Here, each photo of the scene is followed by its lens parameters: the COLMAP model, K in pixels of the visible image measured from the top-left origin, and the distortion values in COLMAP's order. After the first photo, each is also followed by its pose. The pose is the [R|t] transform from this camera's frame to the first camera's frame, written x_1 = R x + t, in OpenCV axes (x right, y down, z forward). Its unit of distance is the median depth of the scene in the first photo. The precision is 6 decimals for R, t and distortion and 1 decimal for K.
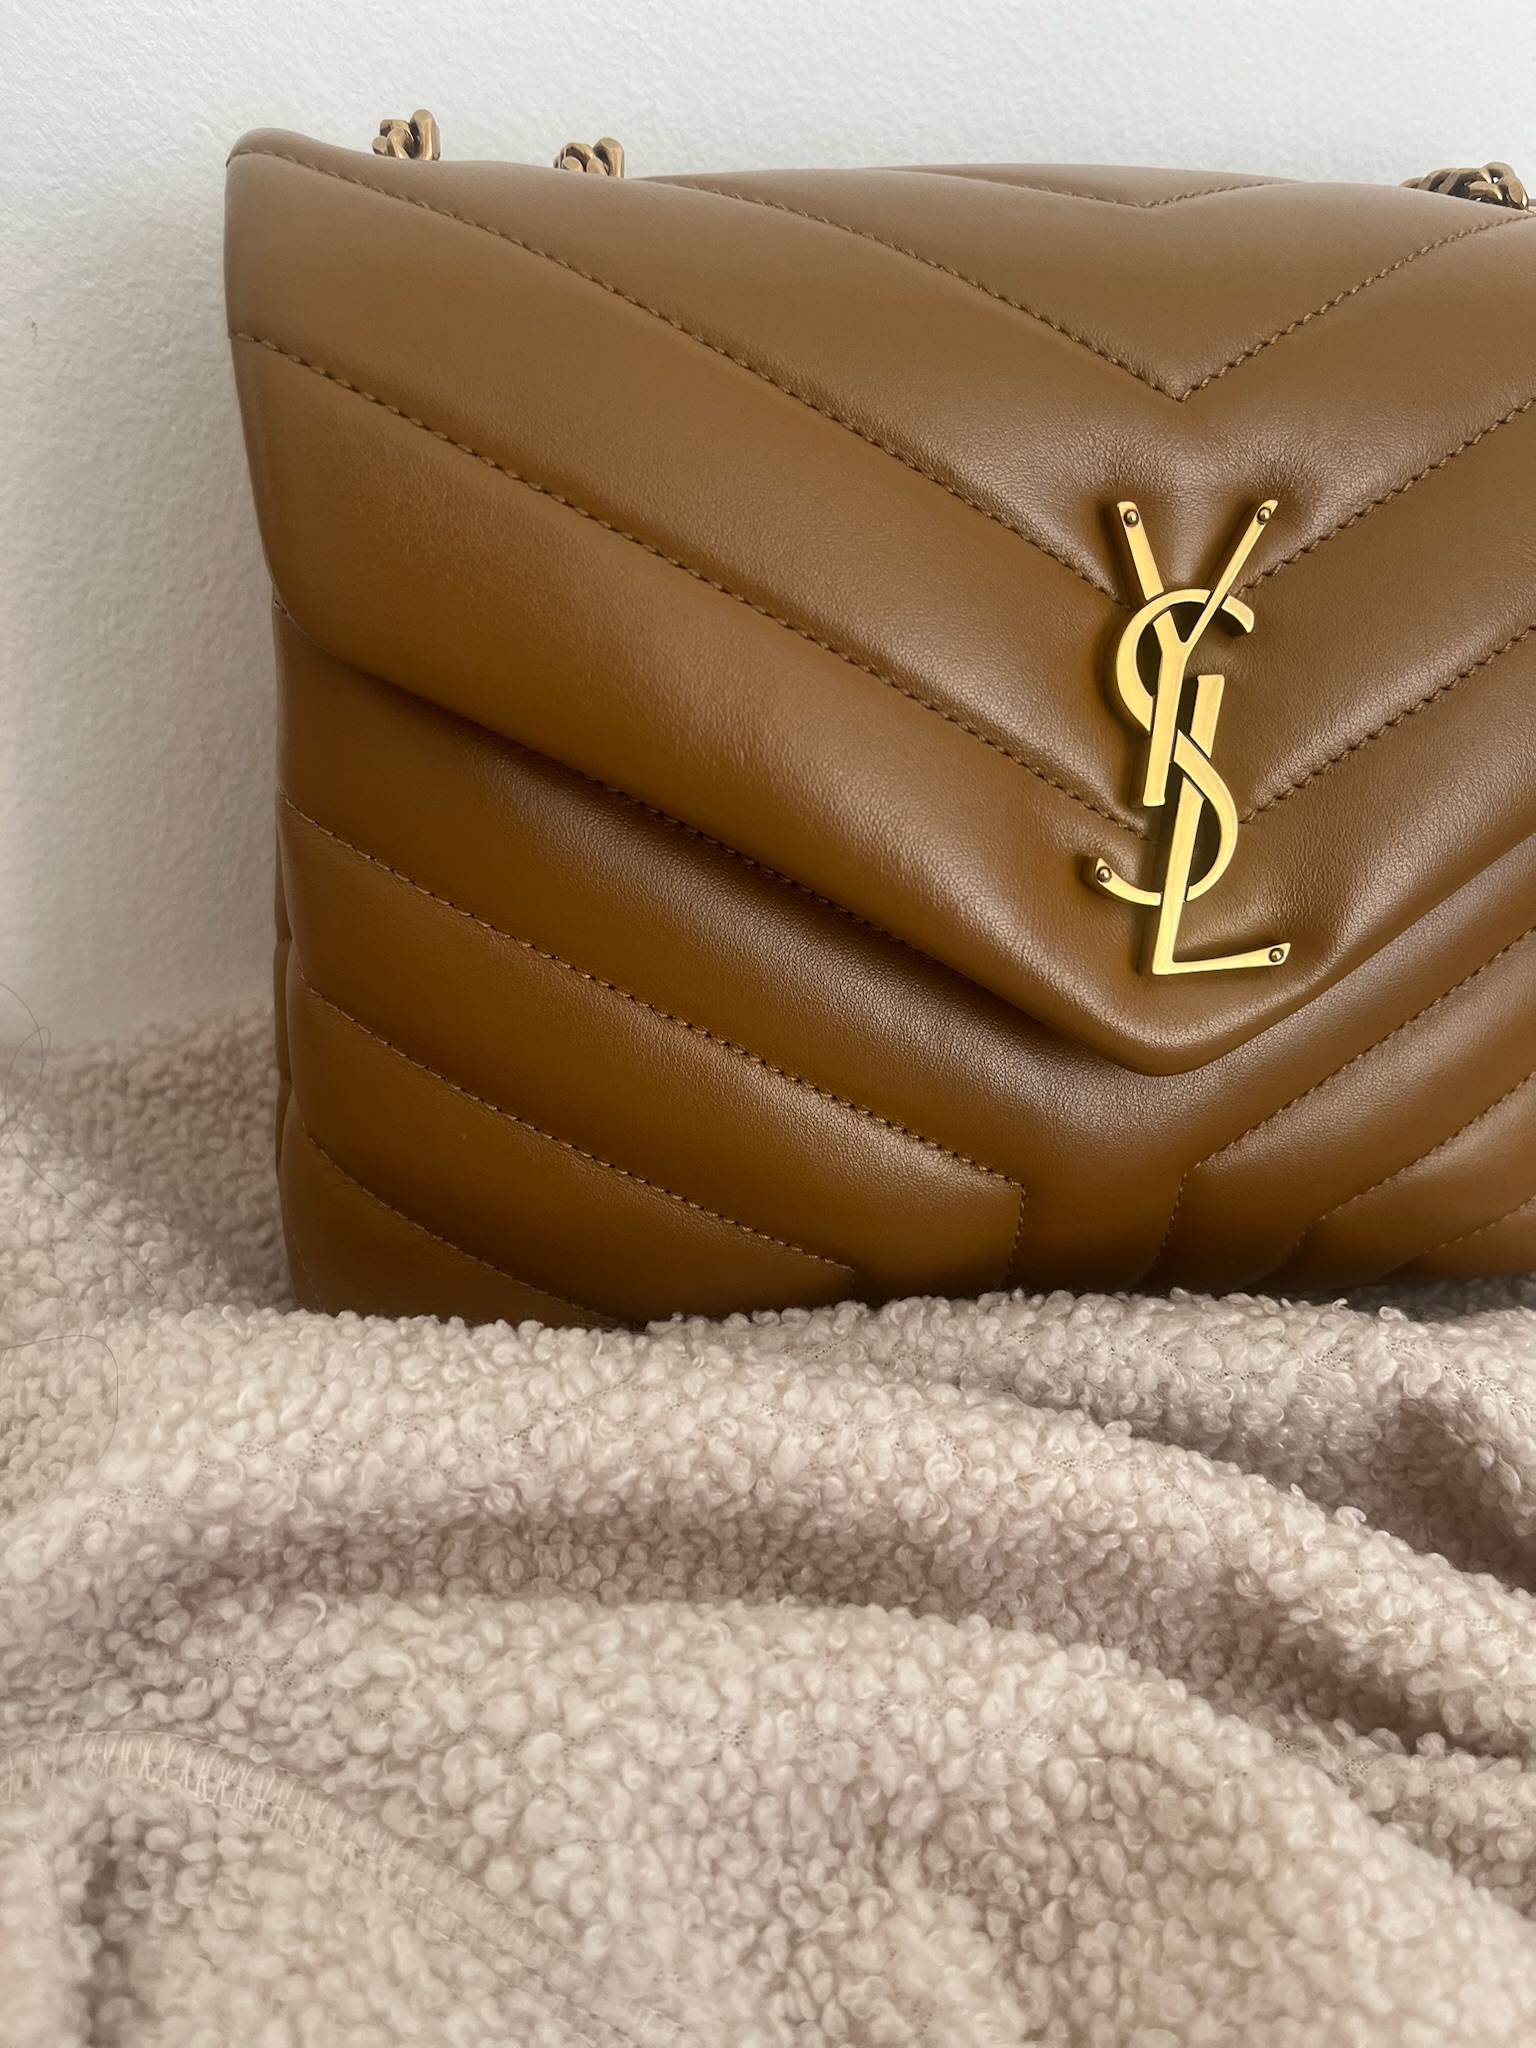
lens RADIAL K [[1592.3, 0, 768.0], [0, 1592.3, 1024.0], [0, 0, 1]] dist [0.036239, -0.073429]
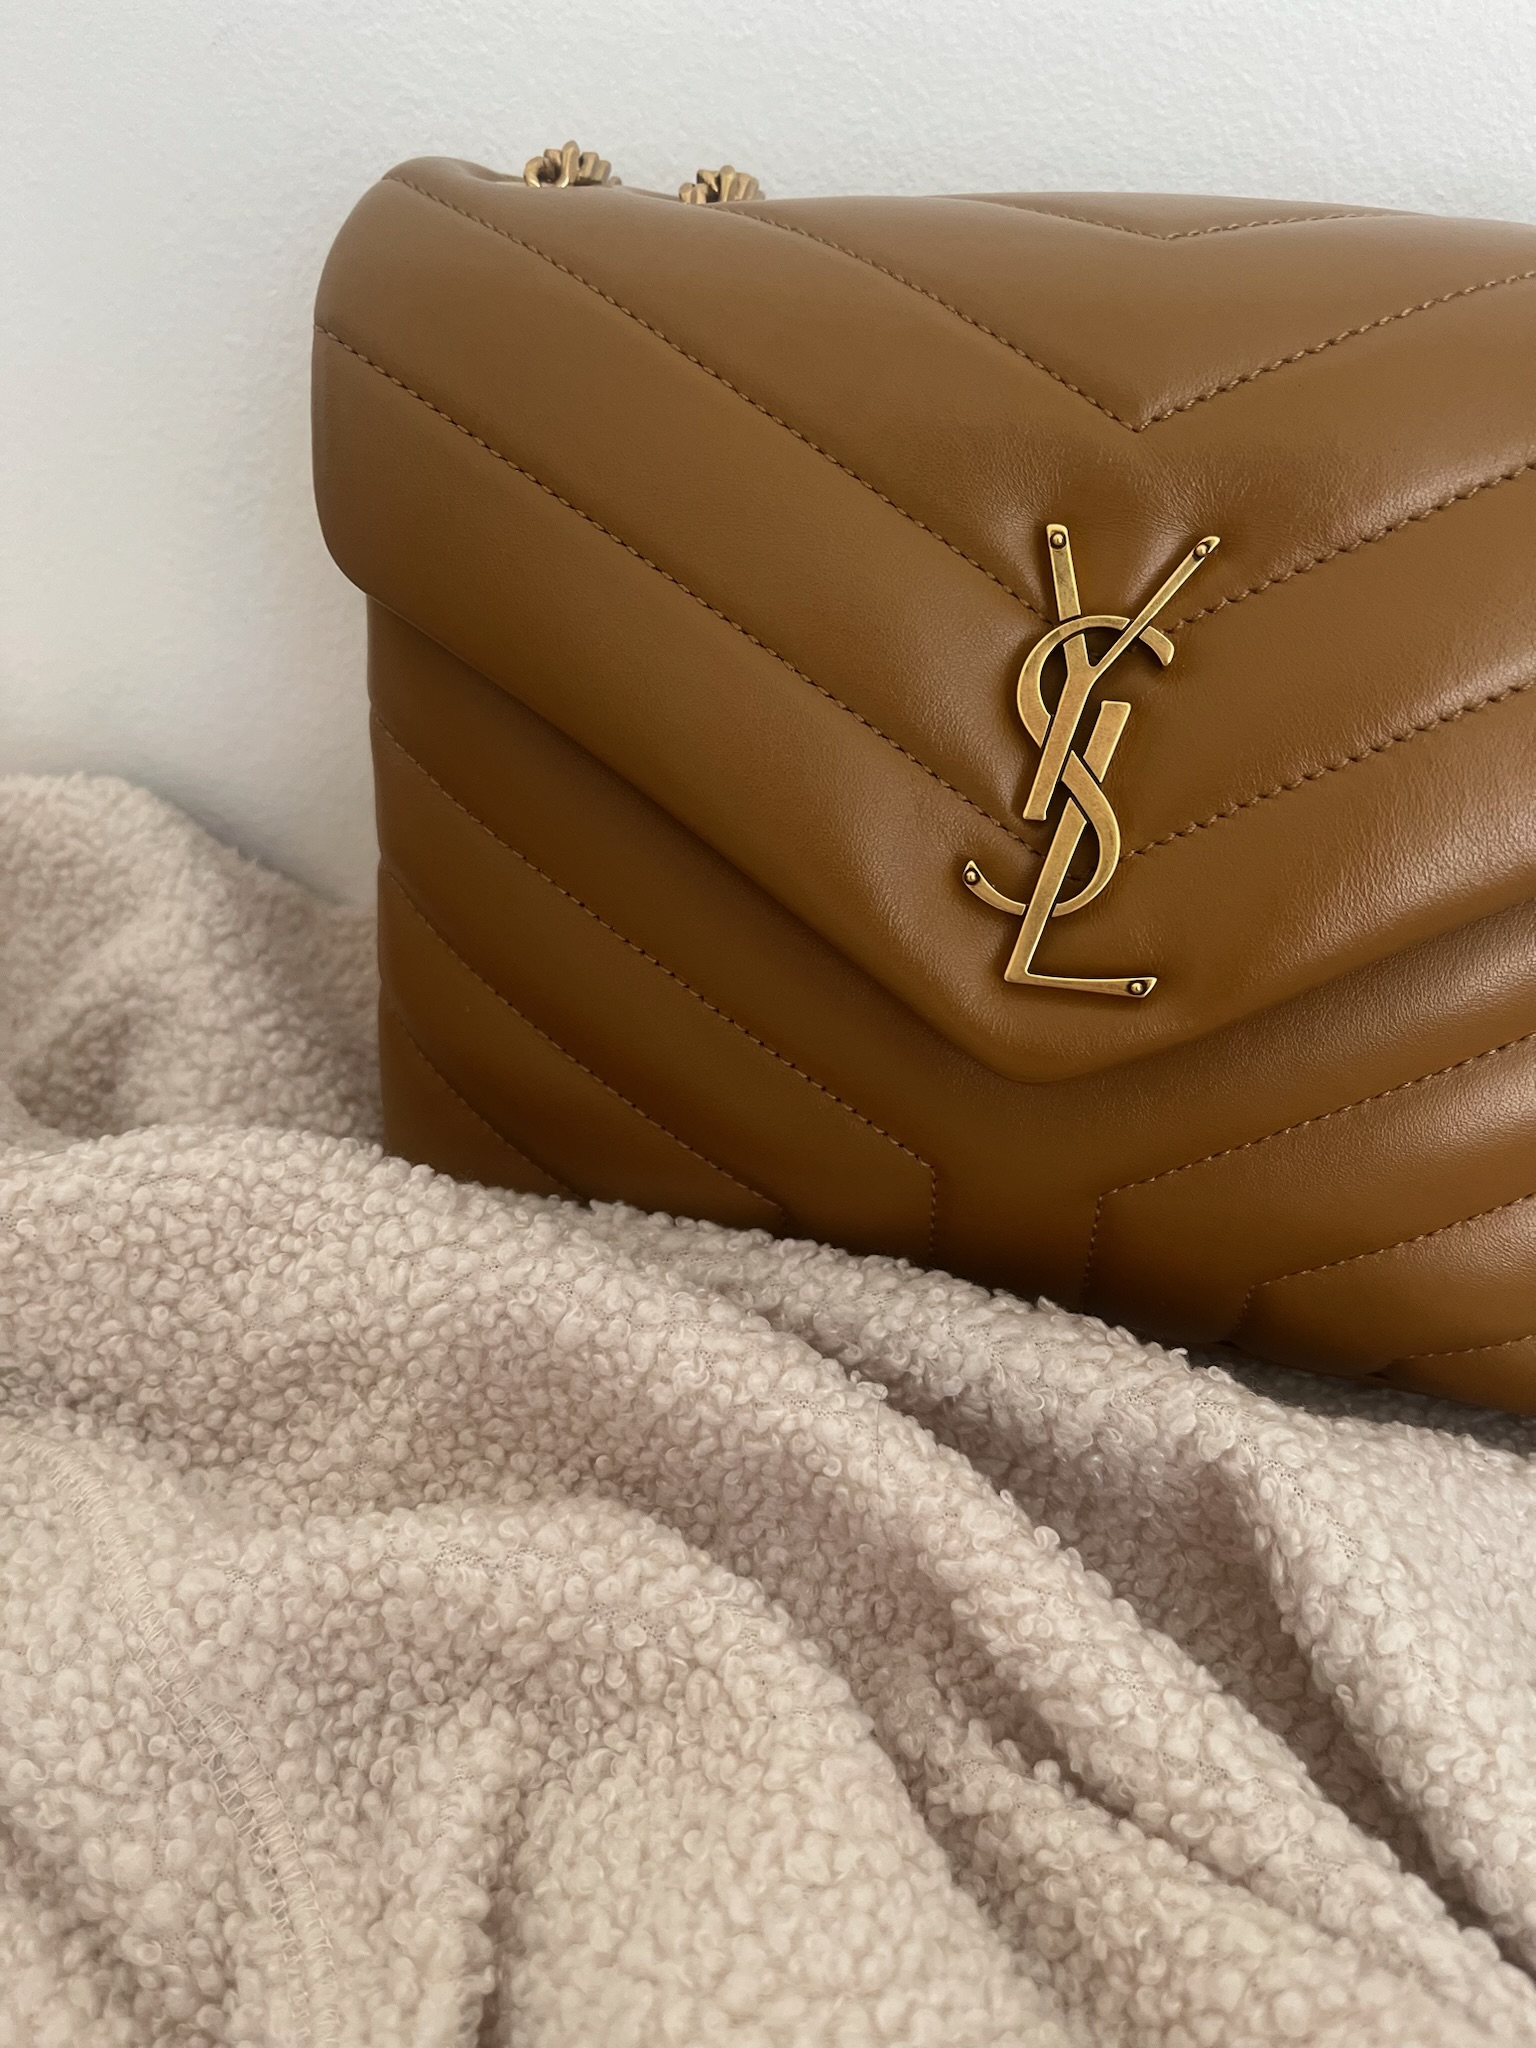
lens RADIAL K [[1548.5, 0, 768.0], [0, 1548.5, 1024.0], [0, 0, 1]] dist [0.043274, -0.108898]
pose [[0.908614, 0.203758, -0.364560, 0.473012], [-0.198309, 0.978718, 0.052763, -0.025943], [0.367552, 0.024354, 0.929684, 0.007811]]
